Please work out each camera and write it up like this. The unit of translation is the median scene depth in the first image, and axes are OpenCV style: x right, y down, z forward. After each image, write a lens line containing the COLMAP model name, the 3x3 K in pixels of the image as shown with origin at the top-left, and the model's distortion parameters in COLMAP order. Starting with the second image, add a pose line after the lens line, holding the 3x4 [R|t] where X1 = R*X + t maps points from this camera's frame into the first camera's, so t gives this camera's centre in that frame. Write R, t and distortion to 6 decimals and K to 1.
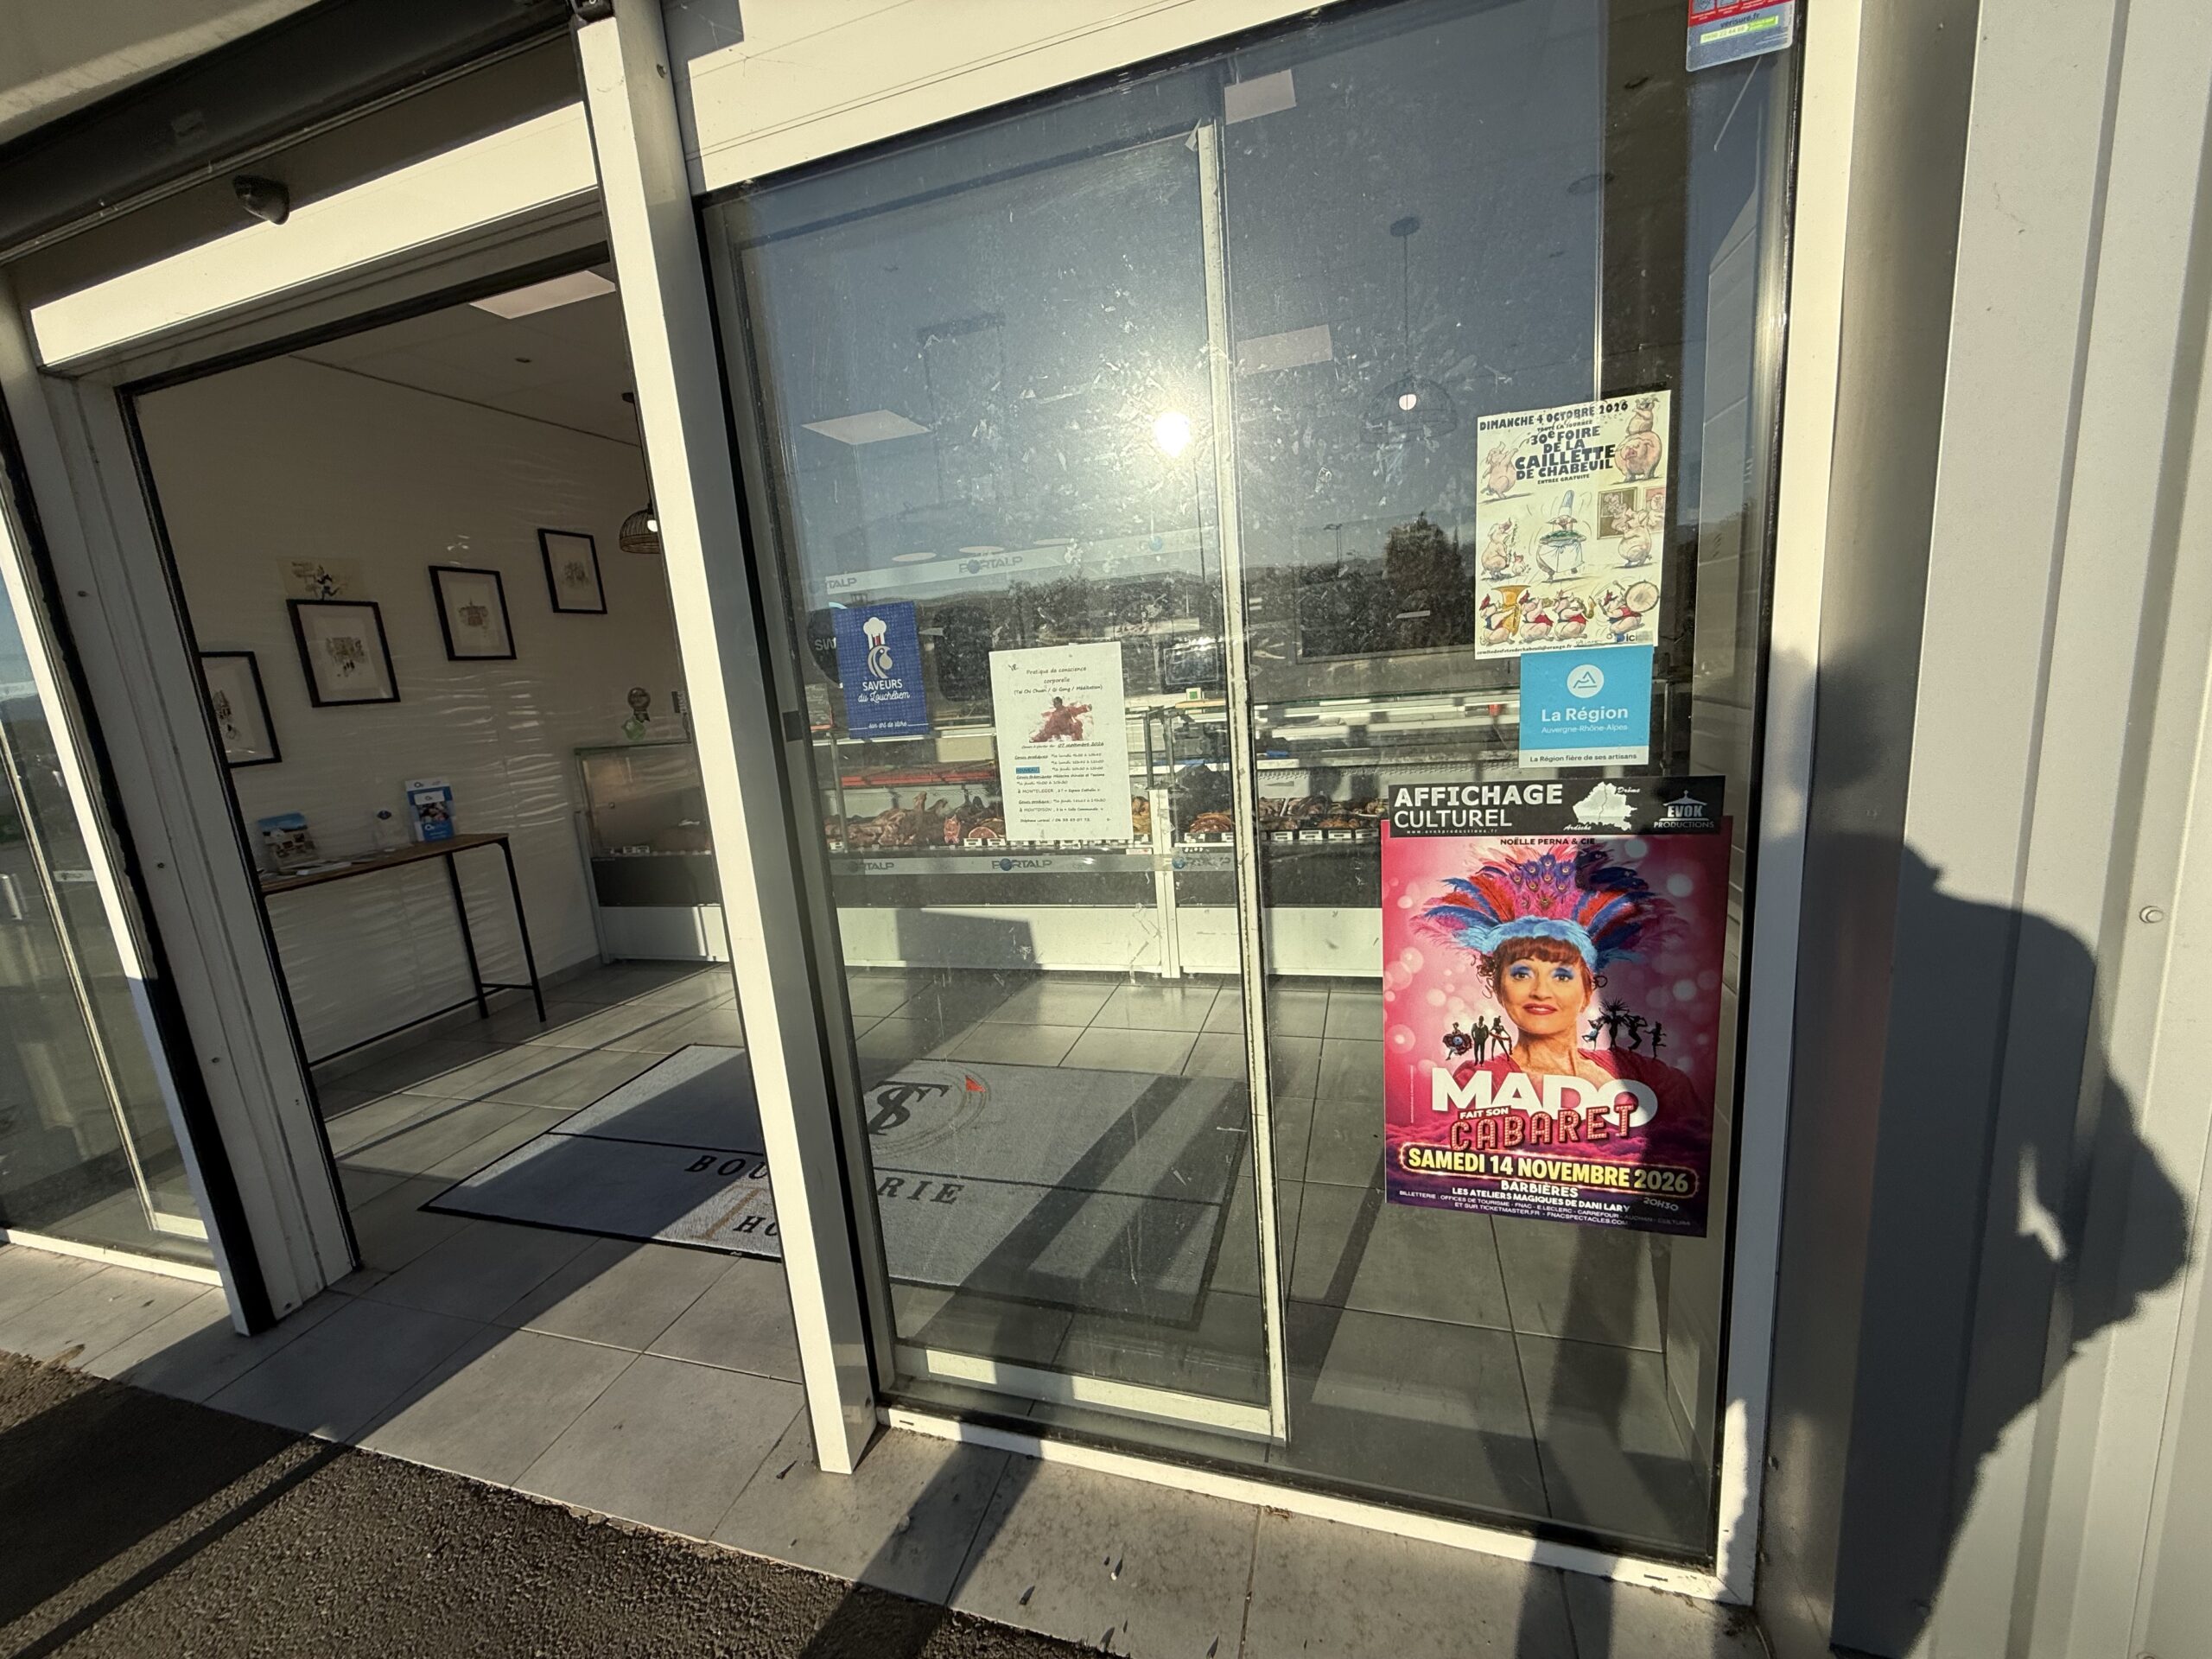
lens RADIAL K [[876.6, 0, 1098.3], [0, 876.6, 821.6], [0, 0, 1]] dist [-0.003100, -0.000275]
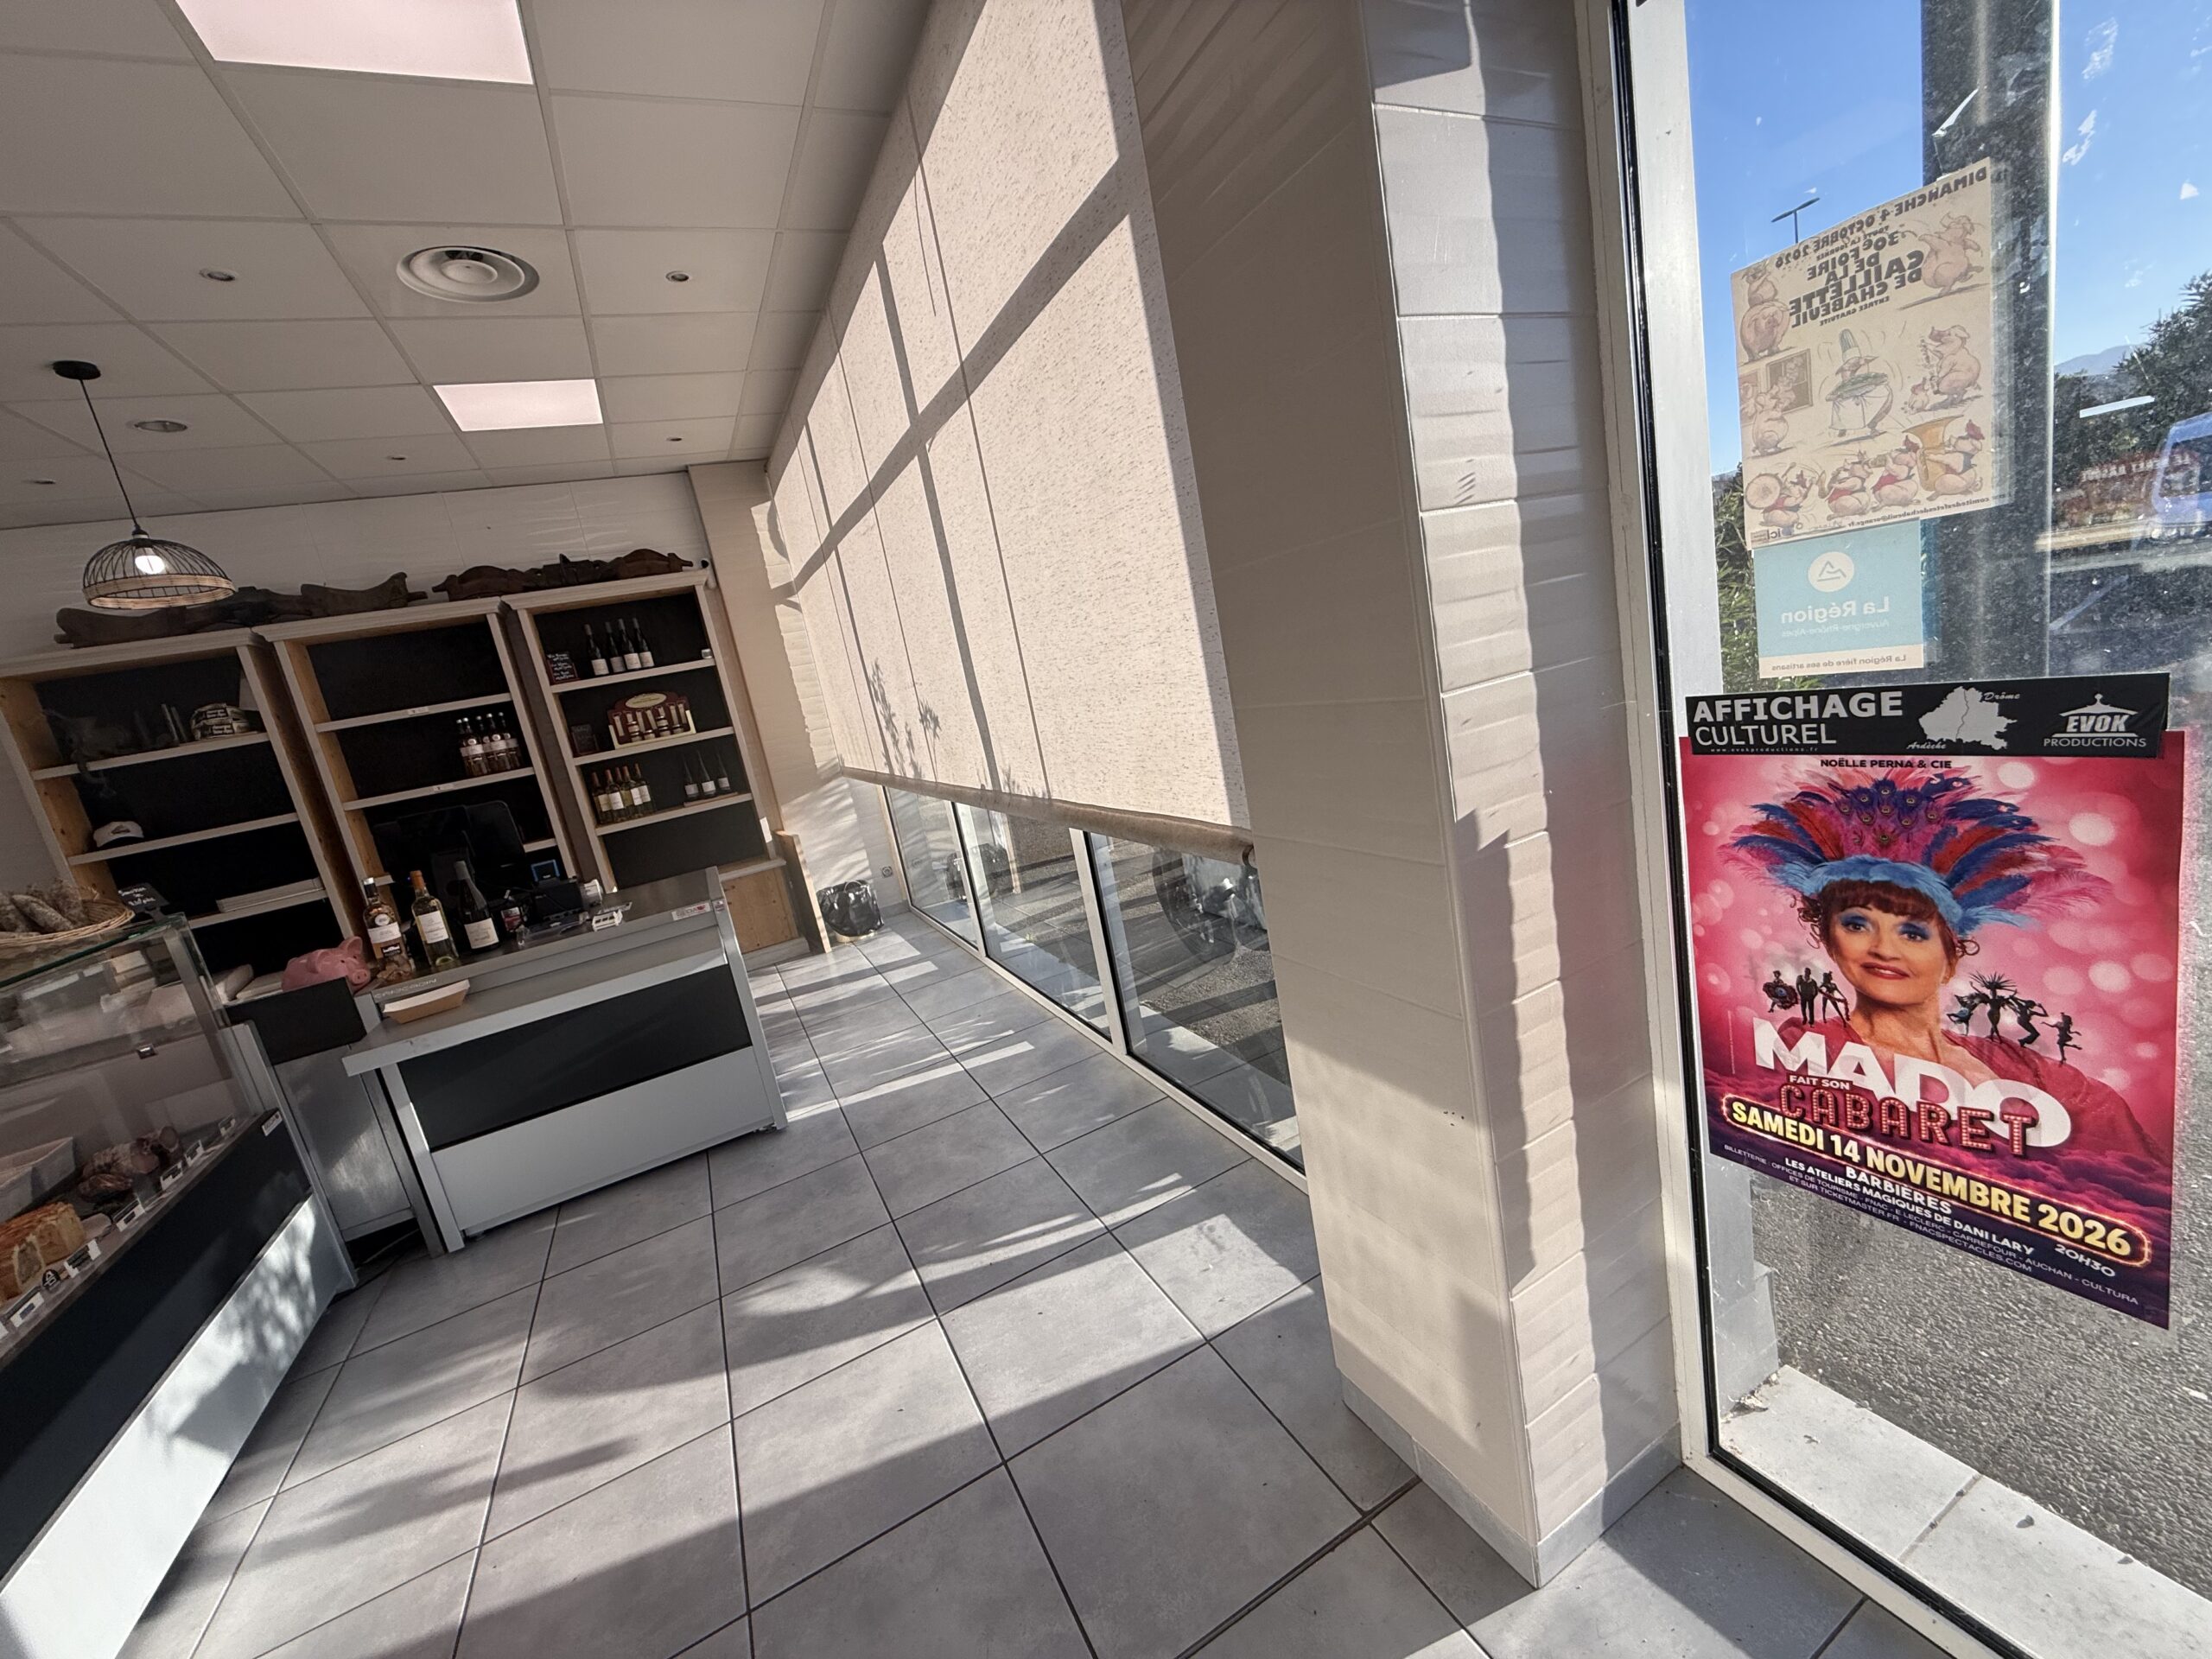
lens RADIAL K [[876.6, 0, 1099.5], [0, 876.6, 829.4], [0, 0, 1]] dist [-0.003100, -0.000275]
pose [[0.685122, 0.075502, -0.724505, 0.569372], [0.005407, 0.994059, 0.108705, -0.007838], [0.728408, -0.078393, 0.680644, -0.071318]]
